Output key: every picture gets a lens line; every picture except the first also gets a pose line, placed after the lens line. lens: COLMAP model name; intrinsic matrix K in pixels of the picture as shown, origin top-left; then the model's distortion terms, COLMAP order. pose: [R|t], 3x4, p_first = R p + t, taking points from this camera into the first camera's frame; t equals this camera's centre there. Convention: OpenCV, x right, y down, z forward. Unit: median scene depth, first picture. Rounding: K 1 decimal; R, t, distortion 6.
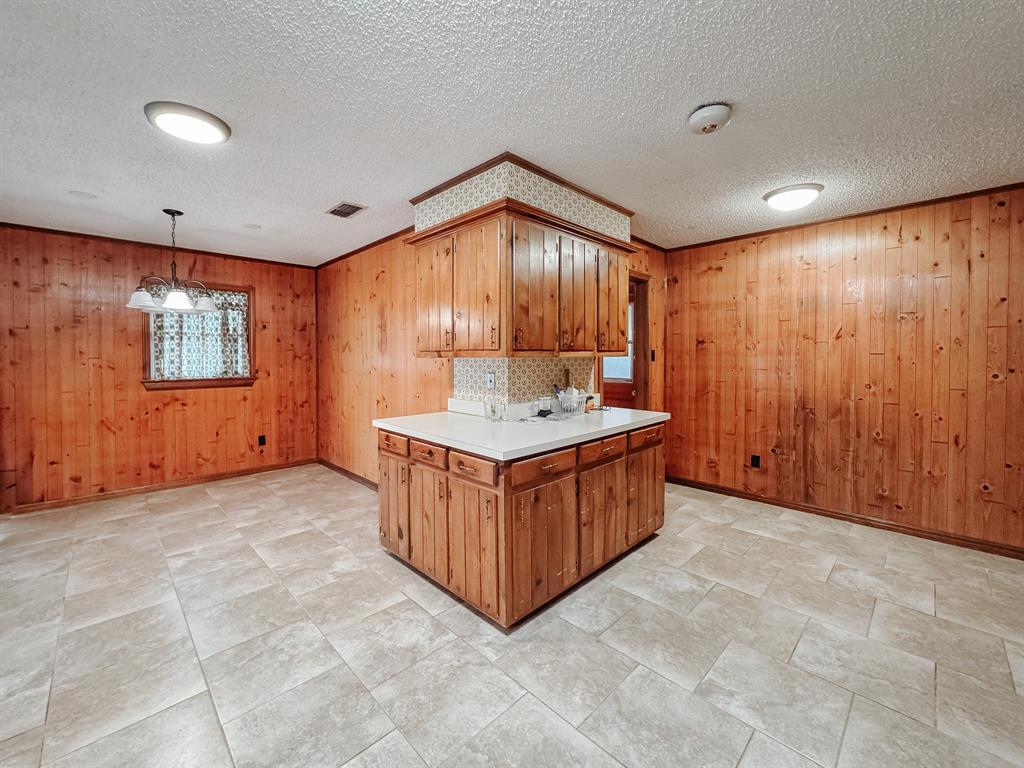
lens RADIAL K [[419.9, 0, 510.4], [0, 419.9, 365.8], [0, 0, 1]] dist [-0.000198, 0.000233]
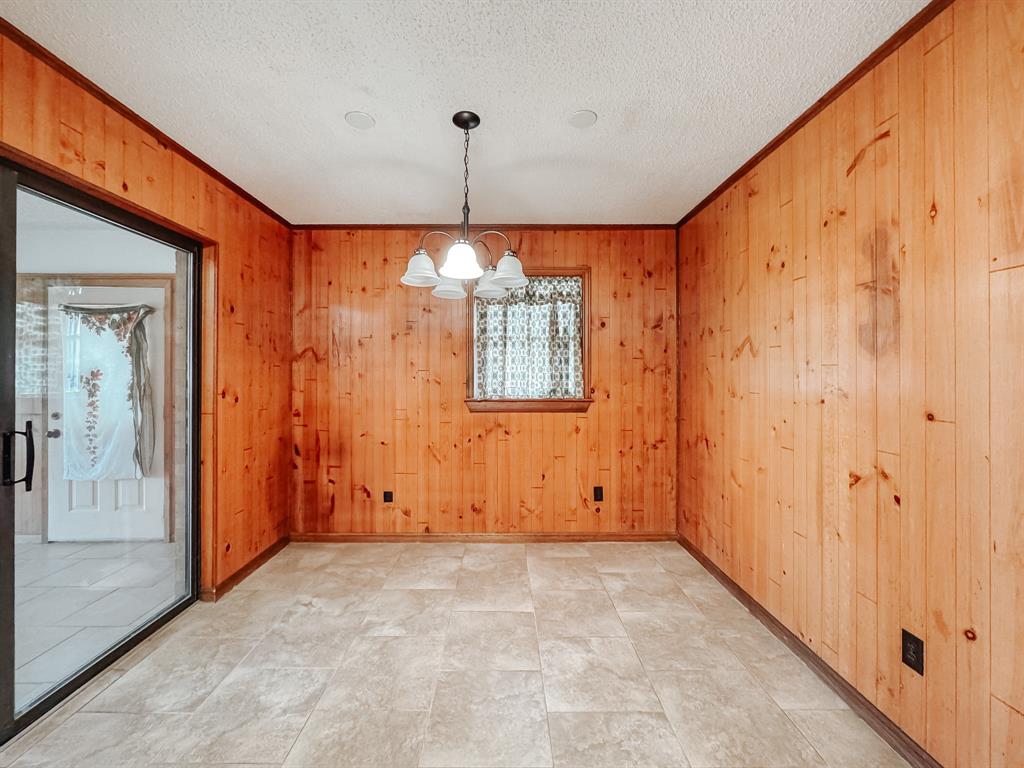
lens RADIAL K [[419.9, 0, 510.4], [0, 419.9, 365.8], [0, 0, 1]] dist [-0.000198, 0.000233]
pose [[0.725800, -0.008392, -0.687854, -0.244840], [-0.015265, 0.999483, -0.028302, -0.005642], [0.687736, 0.031042, 0.725297, 0.435822]]
